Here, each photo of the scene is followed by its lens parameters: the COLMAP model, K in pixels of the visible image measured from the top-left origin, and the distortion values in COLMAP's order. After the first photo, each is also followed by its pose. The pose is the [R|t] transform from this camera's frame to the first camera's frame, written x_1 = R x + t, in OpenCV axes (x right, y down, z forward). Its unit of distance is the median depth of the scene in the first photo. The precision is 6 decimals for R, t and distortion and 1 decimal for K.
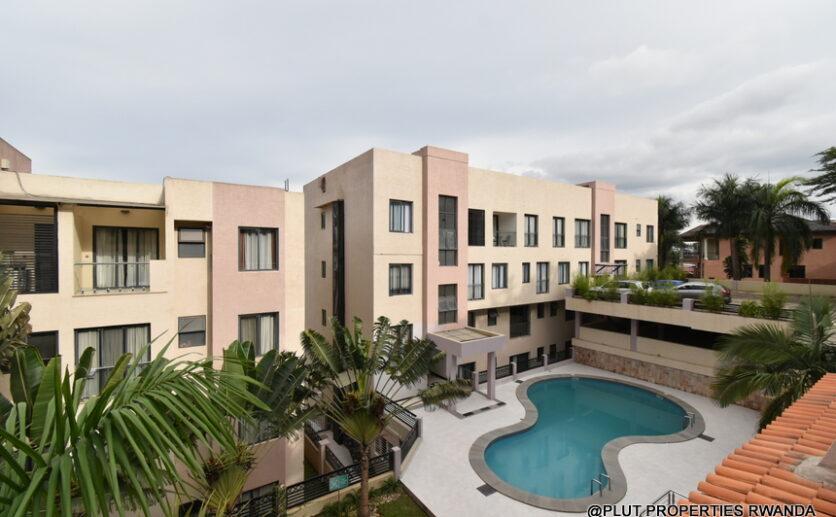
lens RADIAL K [[367.6, 0, 415.3], [0, 367.6, 258.1], [0, 0, 1]] dist [0.003177, -0.001211]
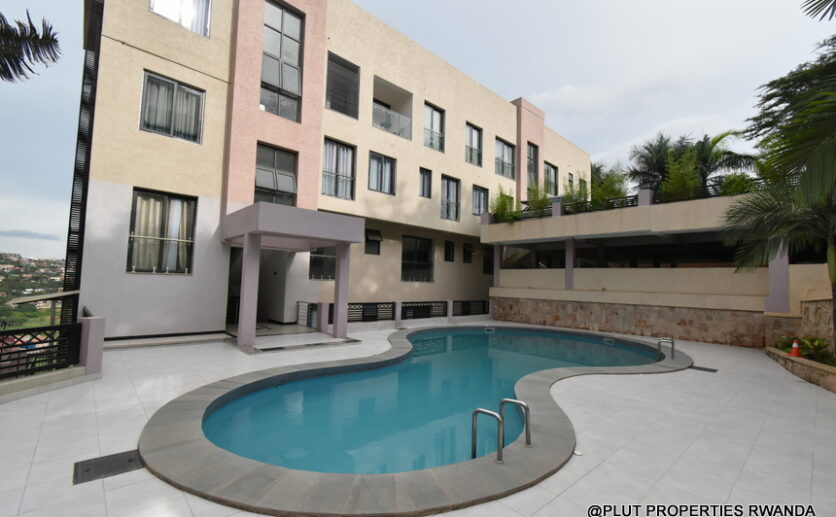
lens RADIAL K [[367.6, 0, 415.3], [0, 367.6, 258.1], [0, 0, 1]] dist [0.003177, -0.001211]
pose [[0.987182, 0.036491, 0.155370, 0.178687], [-0.024670, 0.996699, -0.077345, 0.235621], [-0.157680, 0.072520, 0.984824, 0.327176]]
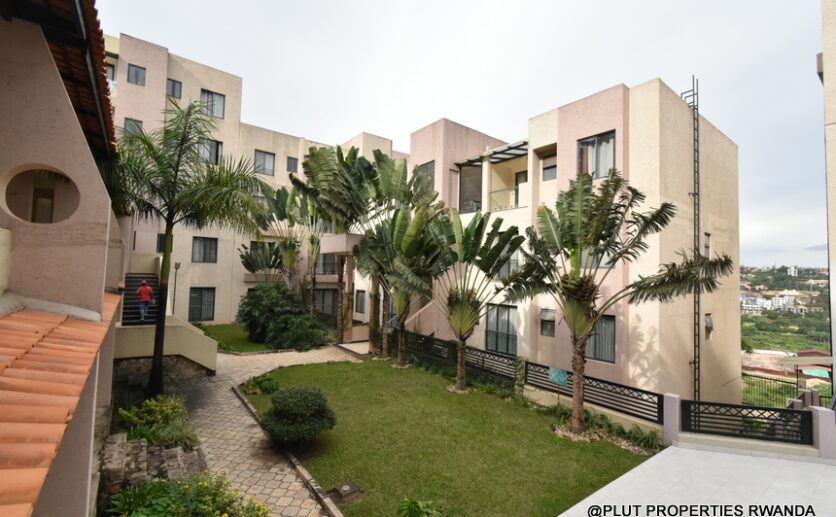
lens RADIAL K [[367.6, 0, 415.3], [0, 367.6, 258.1], [0, 0, 1]] dist [0.003177, -0.001211]
pose [[0.054922, -0.044254, -0.997509, 0.281316], [-0.032325, 0.998415, -0.046074, 0.167638], [0.997967, 0.034775, 0.053404, 0.267672]]
